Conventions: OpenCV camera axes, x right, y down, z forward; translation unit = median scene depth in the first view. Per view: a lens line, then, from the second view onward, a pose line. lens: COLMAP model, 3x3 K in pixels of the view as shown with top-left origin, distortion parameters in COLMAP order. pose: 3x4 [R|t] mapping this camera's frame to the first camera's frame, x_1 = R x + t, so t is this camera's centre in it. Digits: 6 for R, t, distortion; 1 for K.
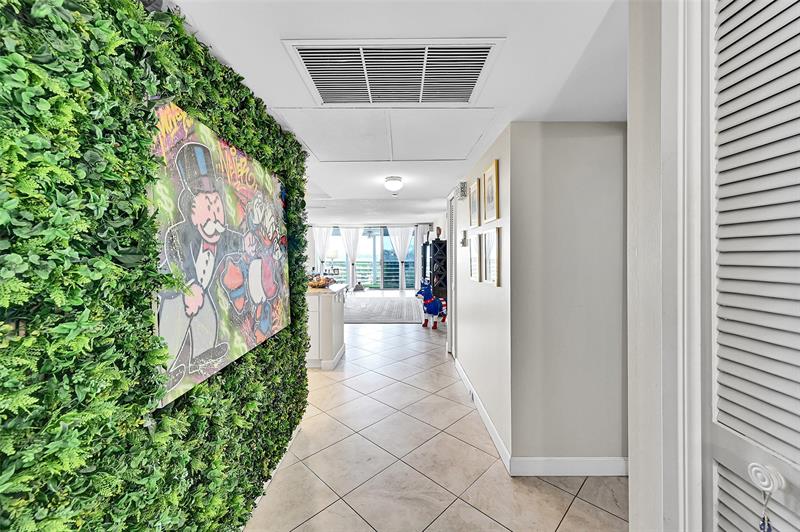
lens RADIAL K [[315.5, 0, 400.4], [0, 315.5, 251.5], [0, 0, 1]] dist [0.001622, -0.000967]
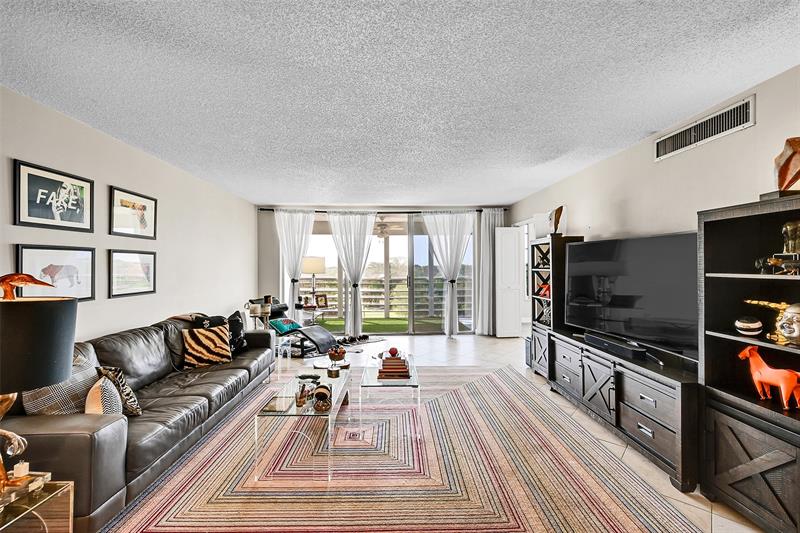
lens RADIAL K [[338.4, 0, 400.0], [0, 338.4, 263.8], [0, 0, 1]] dist [0.000352, 0.000965]
pose [[0.999523, 0.006186, 0.030269, -0.098161], [-0.006098, 0.999977, -0.003017, 0.007555], [-0.030287, 0.002831, 0.999537, 0.470263]]
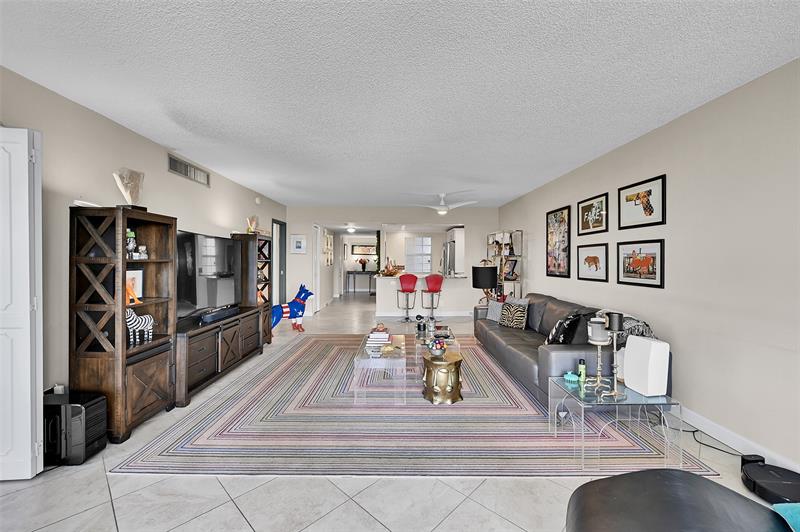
lens RADIAL K [[338.4, 0, 394.9], [0, 338.4, 262.7], [0, 0, 1]] dist [0.000352, 0.000965]
pose [[-0.999939, 0.004637, 0.010007, -0.111686], [0.004682, 0.999979, 0.004478, 0.012957], [-0.009986, 0.004524, -0.999940, 1.043934]]
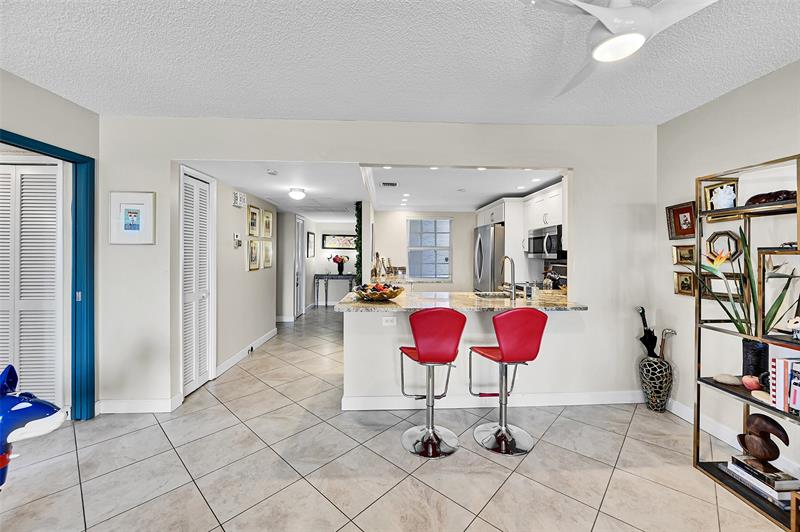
lens RADIAL K [[315.5, 0, 396.8], [0, 315.5, 260.9], [0, 0, 1]] dist [0.001622, -0.000967]
pose [[-0.999724, 0.007090, -0.022397, -0.102888], [0.006745, 0.999858, 0.015464, 0.007324], [0.022503, 0.015309, -0.999630, 0.617978]]
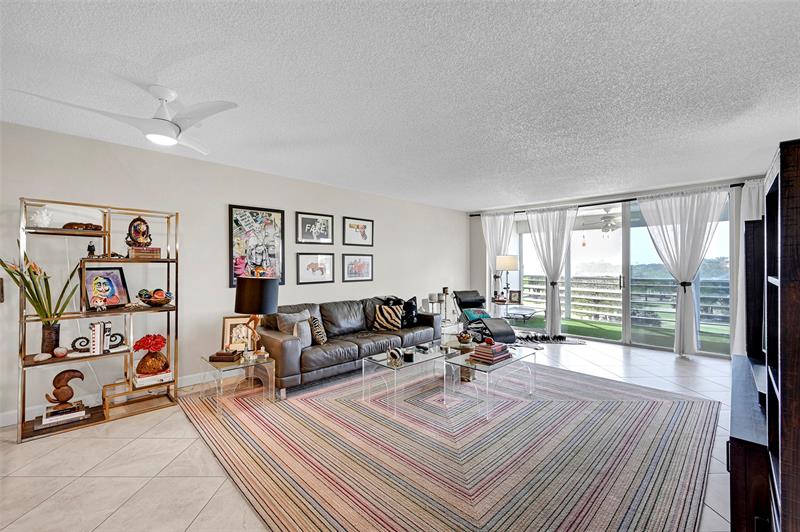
lens RADIAL K [[338.4, 0, 402.6], [0, 338.4, 262.7], [0, 0, 1]] dist [0.000352, 0.000965]
pose [[0.714752, 0.006077, -0.699351, 0.052580], [-0.002778, 0.999979, 0.005849, 0.005918], [0.699372, -0.002238, 0.714754, 0.473663]]
